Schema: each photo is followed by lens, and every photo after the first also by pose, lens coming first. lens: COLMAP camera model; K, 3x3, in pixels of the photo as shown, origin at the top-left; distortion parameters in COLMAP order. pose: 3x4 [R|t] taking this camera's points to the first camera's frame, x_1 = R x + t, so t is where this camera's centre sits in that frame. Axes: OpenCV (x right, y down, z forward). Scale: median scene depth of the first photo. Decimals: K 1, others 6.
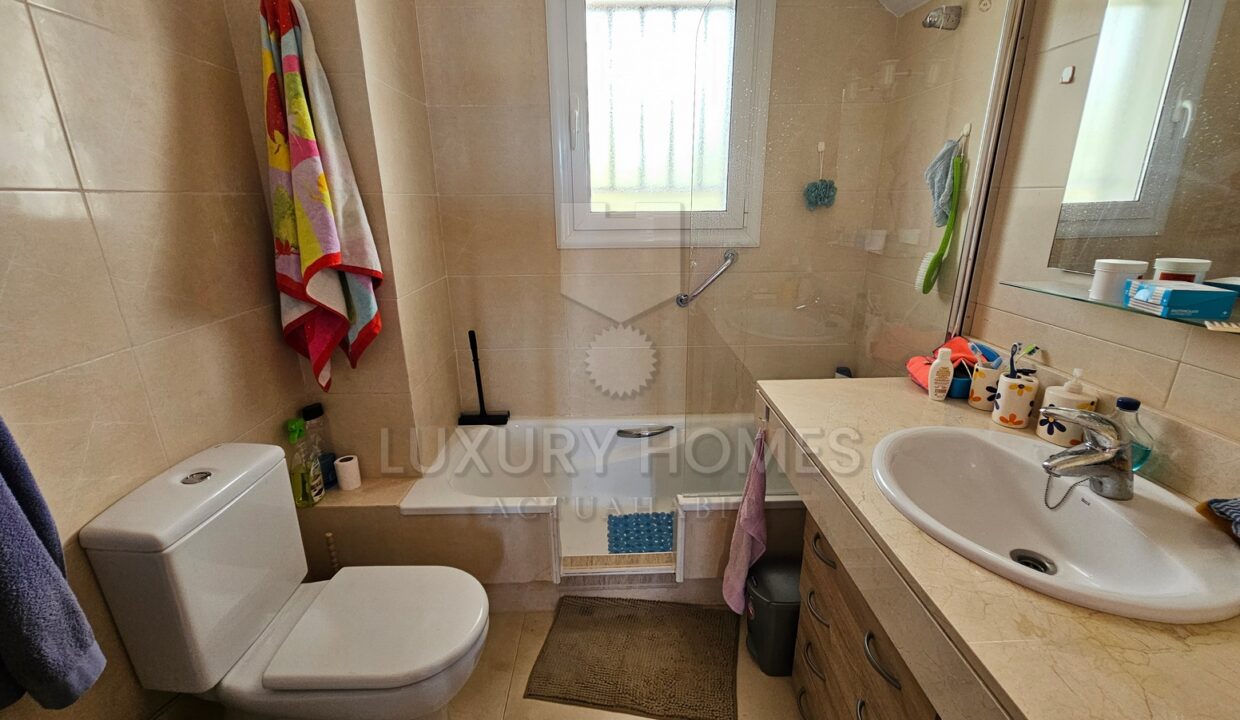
lens RADIAL K [[518.7, 0, 621.3], [0, 518.7, 363.6], [0, 0, 1]] dist [-0.003831, -0.000011]
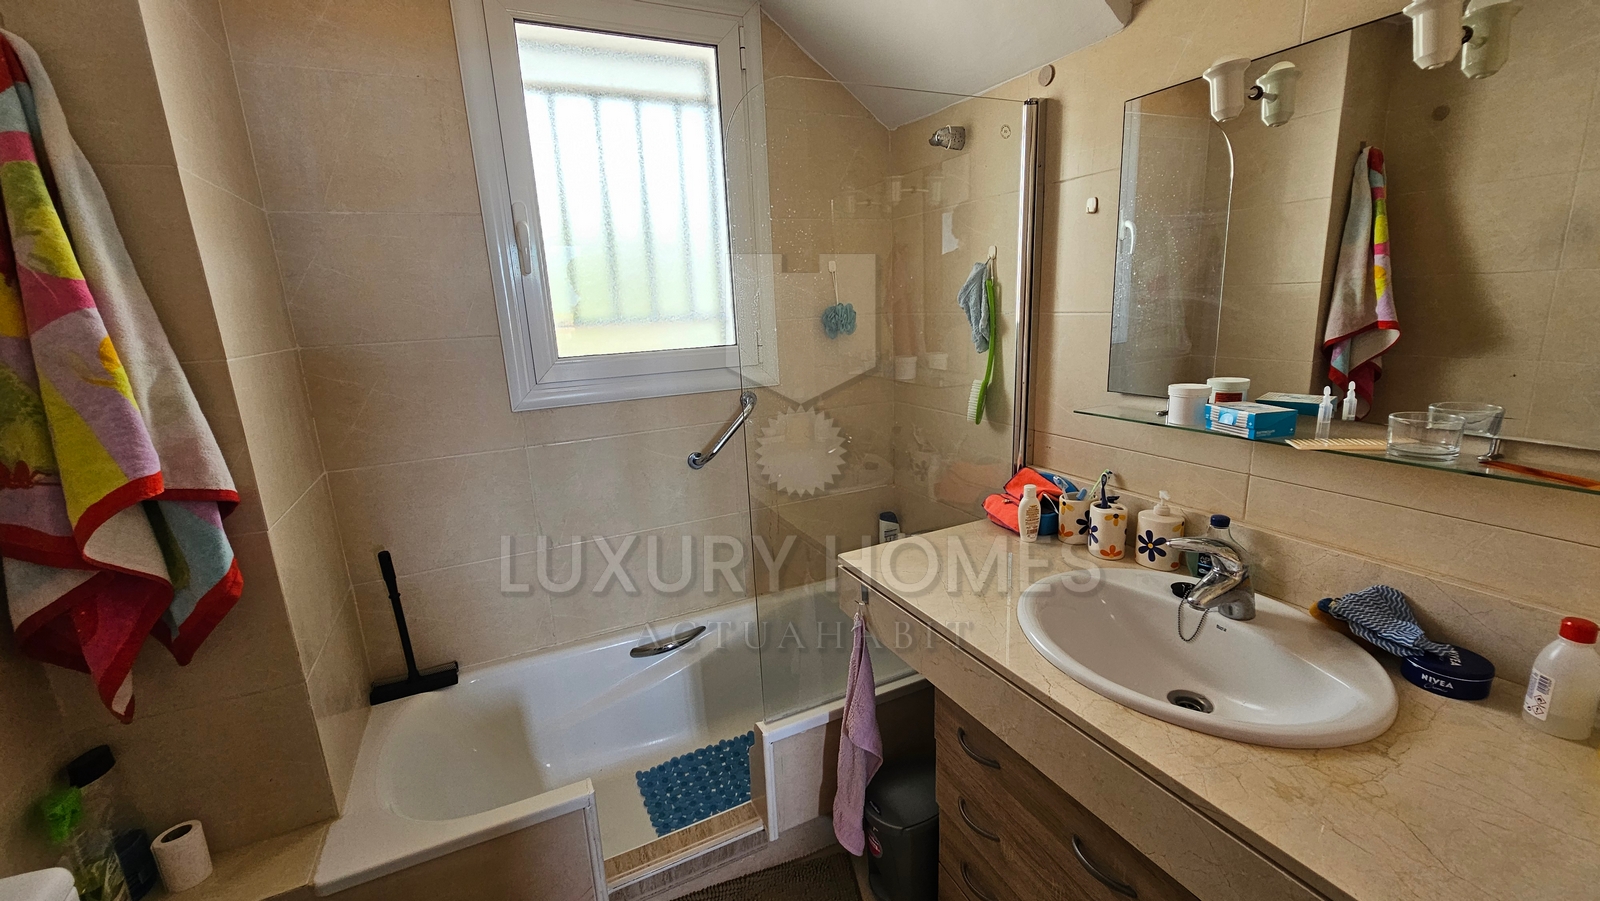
lens RADIAL K [[652.1, 0, 800.8], [0, 652.1, 455.2], [0, 0, 1]] dist [-0.001562, 0.000534]
pose [[0.908253, -0.128497, 0.398201, -0.174795], [0.163035, 0.985143, -0.053964, -0.074145], [-0.385351, 0.113934, 0.915709, 0.075572]]
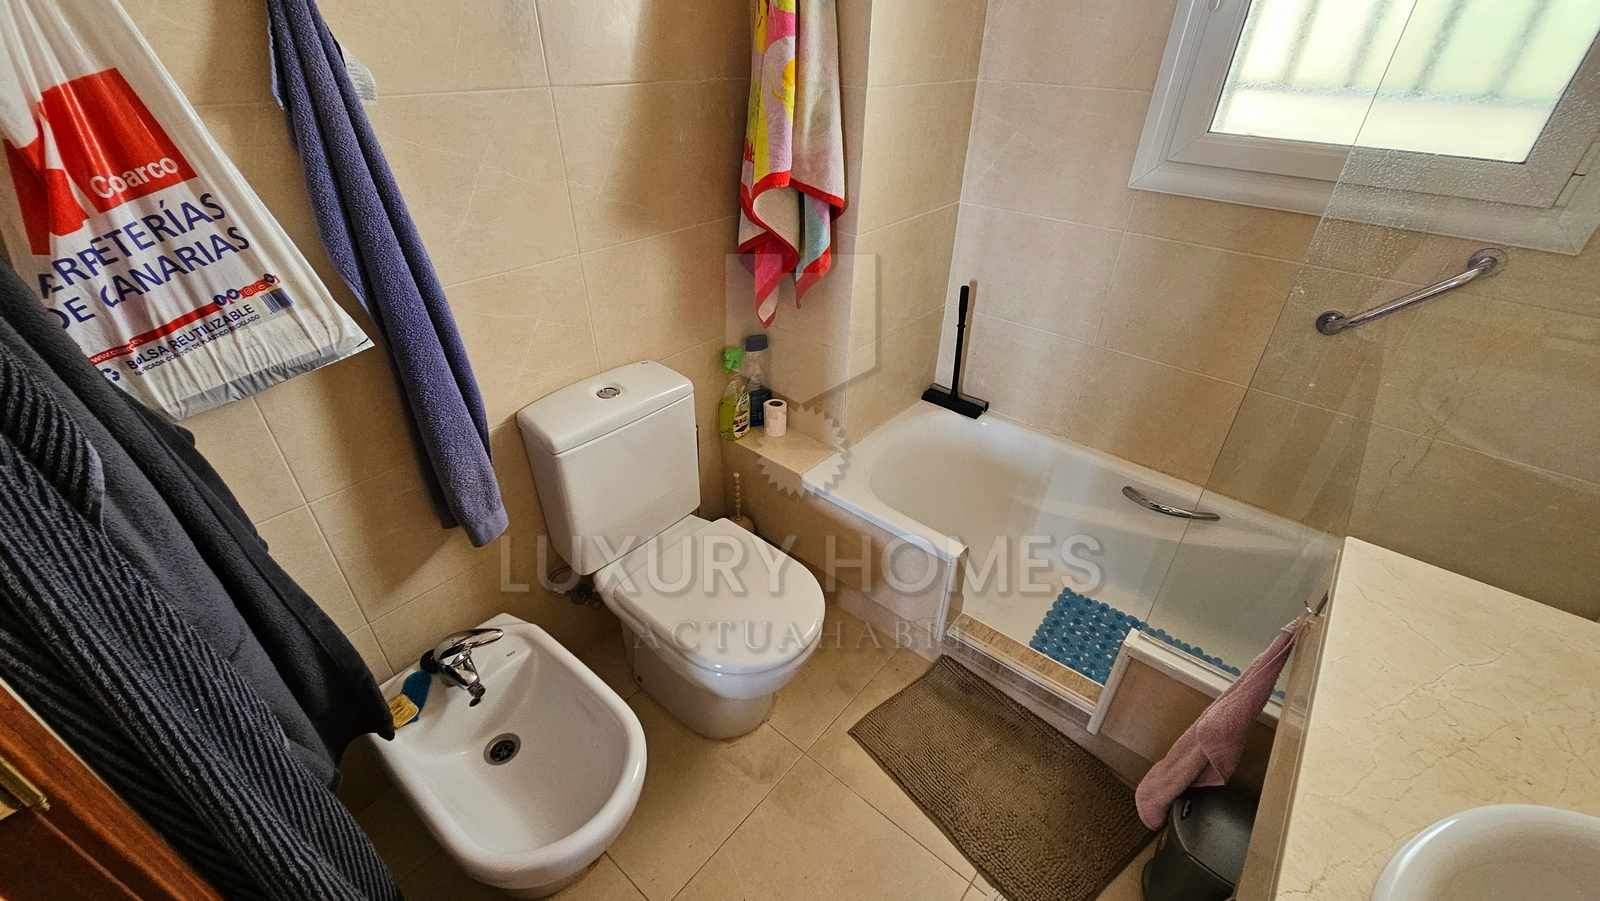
lens RADIAL K [[652.1, 0, 806.6], [0, 652.1, 455.5], [0, 0, 1]] dist [-0.001562, 0.000534]
pose [[0.759056, 0.378558, -0.529650, 0.165751], [-0.223513, 0.915645, 0.334119, -0.141208], [0.611455, -0.135232, 0.779638, 0.152578]]
